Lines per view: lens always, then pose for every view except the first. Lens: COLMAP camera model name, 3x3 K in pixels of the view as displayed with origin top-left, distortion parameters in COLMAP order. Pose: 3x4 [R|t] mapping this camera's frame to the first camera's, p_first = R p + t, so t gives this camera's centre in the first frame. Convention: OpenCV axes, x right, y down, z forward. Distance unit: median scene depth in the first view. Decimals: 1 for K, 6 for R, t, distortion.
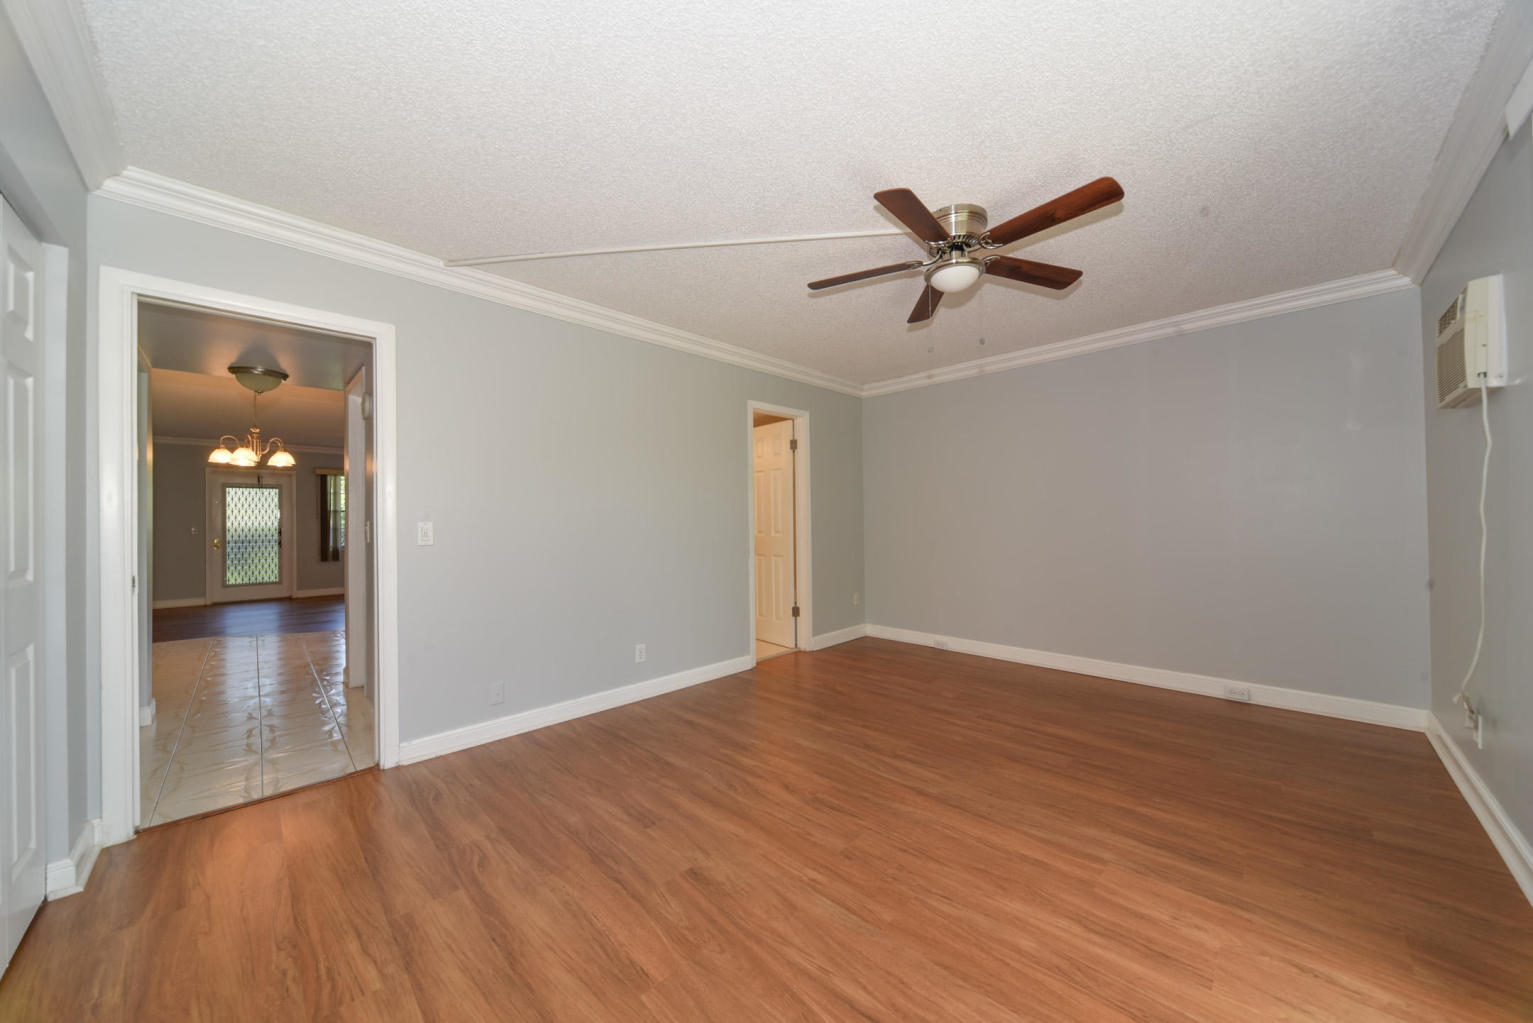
lens RADIAL K [[527.0, 0, 769.0], [0, 527.0, 515.0], [0, 0, 1]] dist [-0.009744, 0.000055]
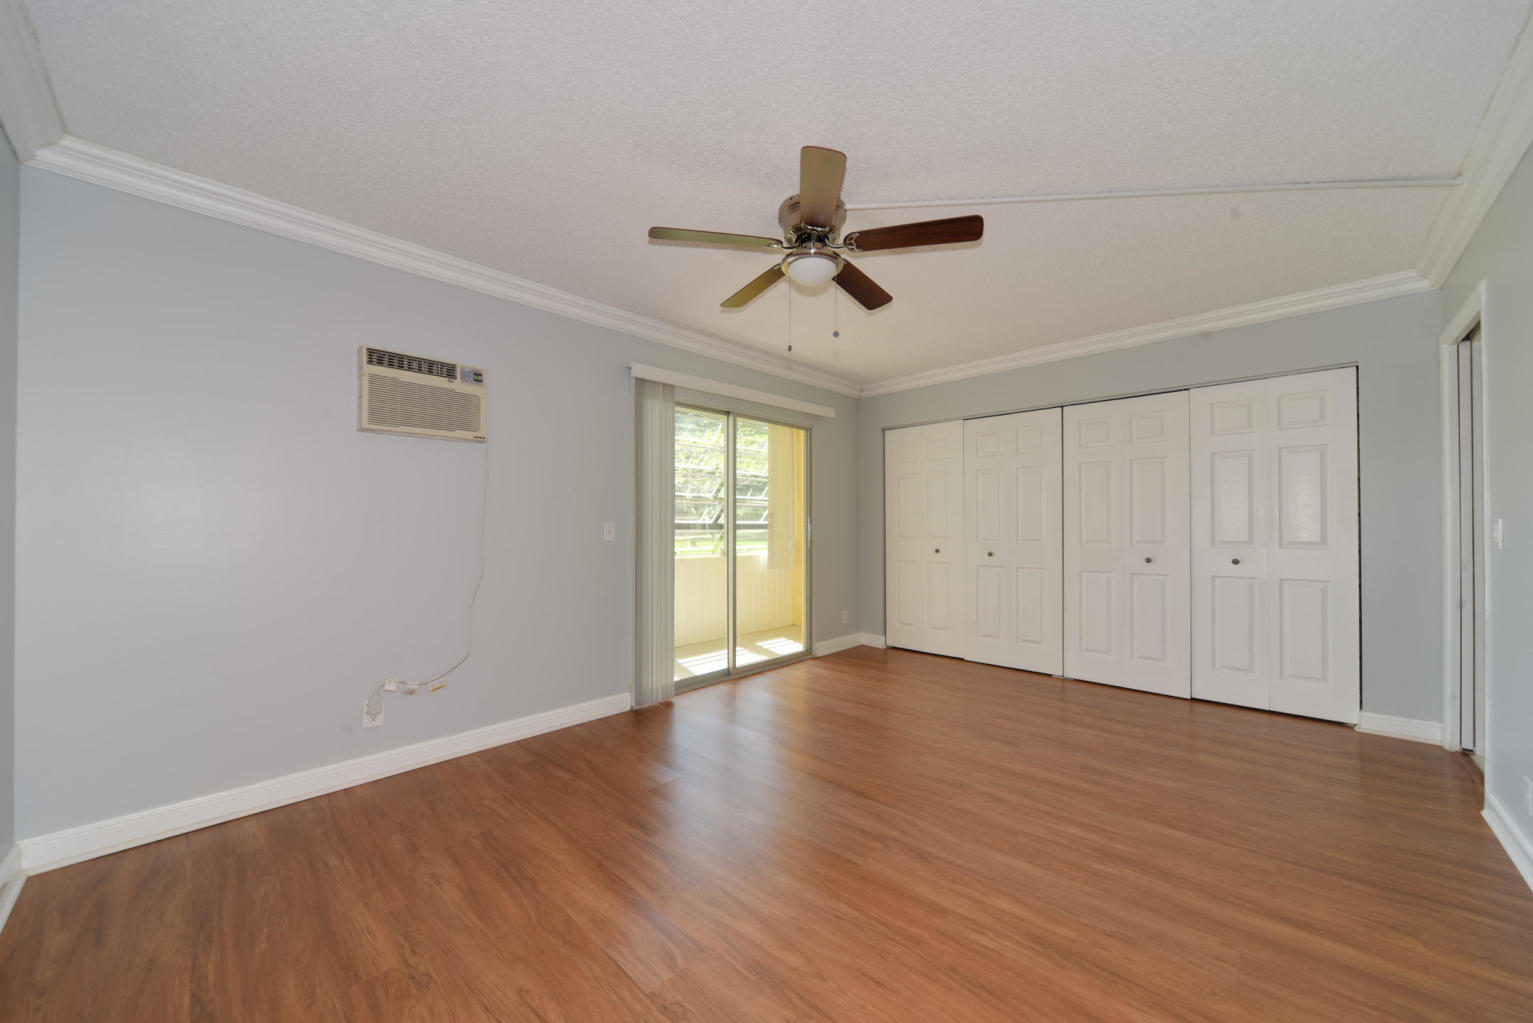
lens RADIAL K [[527.0, 0, 769.0], [0, 527.0, 515.0], [0, 0, 1]] dist [-0.009744, 0.000055]
pose [[-0.999896, 0.014144, -0.002891, 0.493419], [0.014221, 0.999485, -0.028779, 0.023549], [0.002482, -0.028818, -0.999582, 2.178463]]
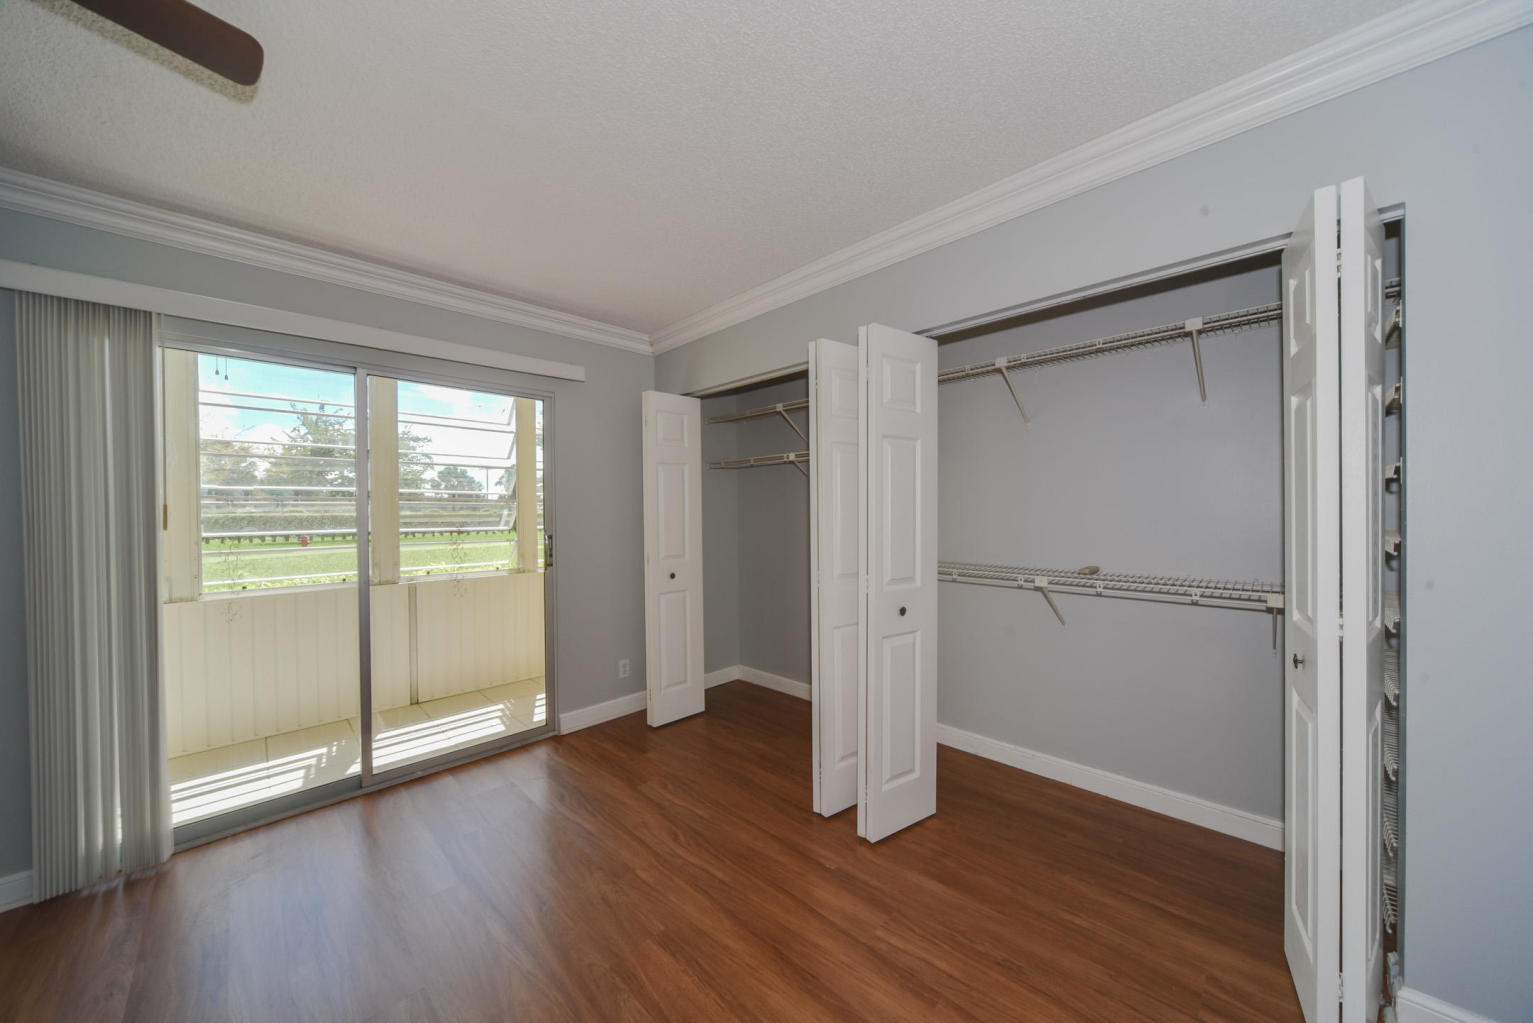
lens RADIAL K [[527.0, 0, 769.0], [0, 527.0, 515.0], [0, 0, 1]] dist [-0.009744, 0.000055]
pose [[-0.999759, 0.021924, -0.001269, -0.324969], [0.021931, 0.999745, -0.005395, -0.053862], [0.001151, -0.005421, -0.999985, 1.424117]]
